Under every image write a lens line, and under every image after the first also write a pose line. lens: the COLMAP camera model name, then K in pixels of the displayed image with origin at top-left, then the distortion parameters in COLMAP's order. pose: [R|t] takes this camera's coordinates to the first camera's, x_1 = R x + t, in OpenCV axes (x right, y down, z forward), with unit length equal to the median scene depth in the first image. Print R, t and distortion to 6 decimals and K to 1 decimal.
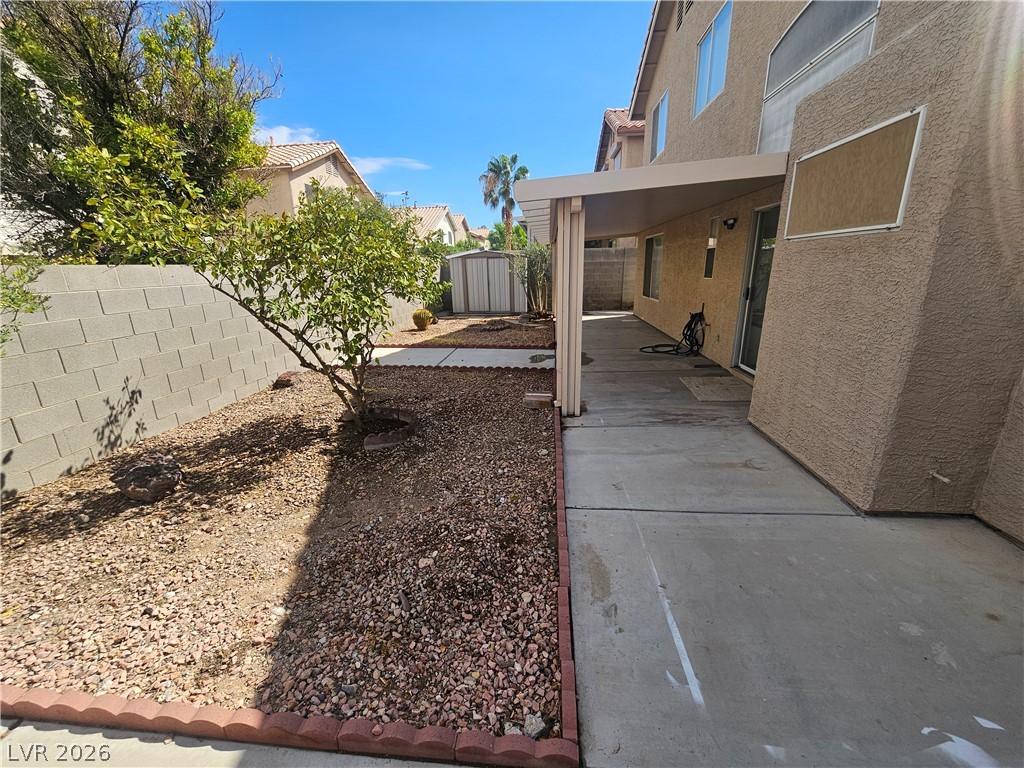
lens RADIAL K [[423.0, 0, 508.7], [0, 423.0, 387.8], [0, 0, 1]] dist [-0.002689, 0.000970]
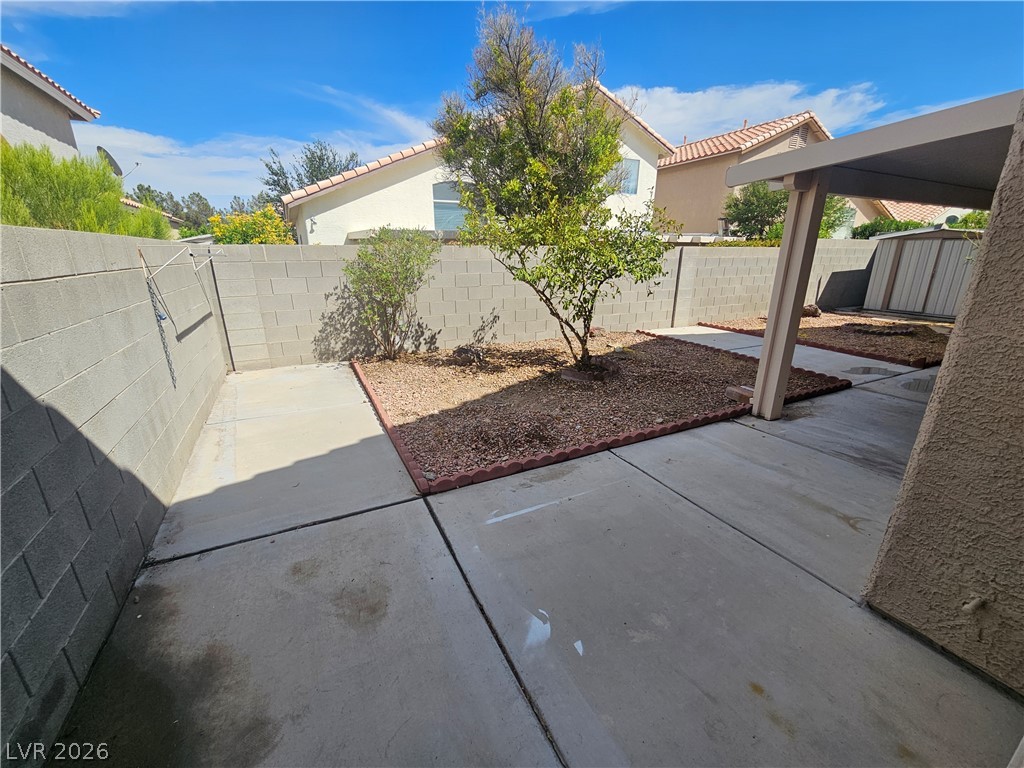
lens RADIAL K [[423.0, 0, 508.7], [0, 423.0, 387.8], [0, 0, 1]] dist [-0.002689, 0.000970]
pose [[0.526482, 0.278169, -0.803392, 0.774868], [-0.244438, 0.954587, 0.170334, -0.022645], [0.814289, 0.106702, 0.570568, 0.040114]]
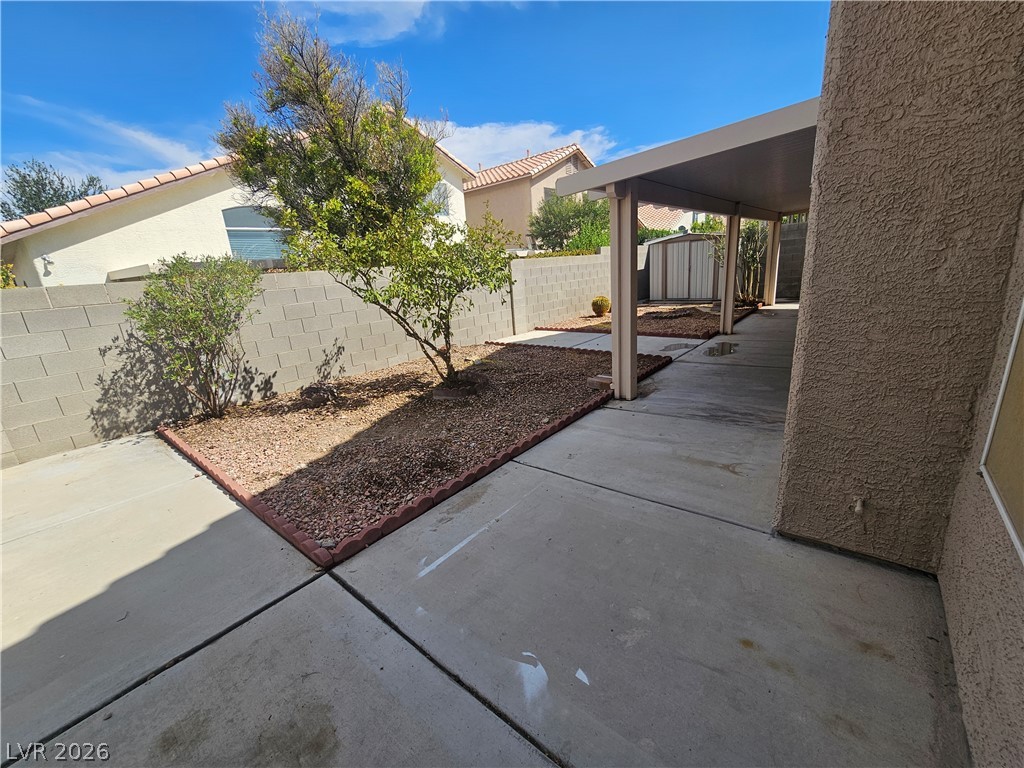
lens RADIAL K [[423.0, 0, 508.7], [0, 423.0, 387.8], [0, 0, 1]] dist [-0.002689, 0.000970]
pose [[0.823681, 0.111491, -0.555985, 0.650450], [-0.097543, 0.993724, 0.054762, 0.013572], [0.558601, 0.009126, 0.829386, 0.005121]]
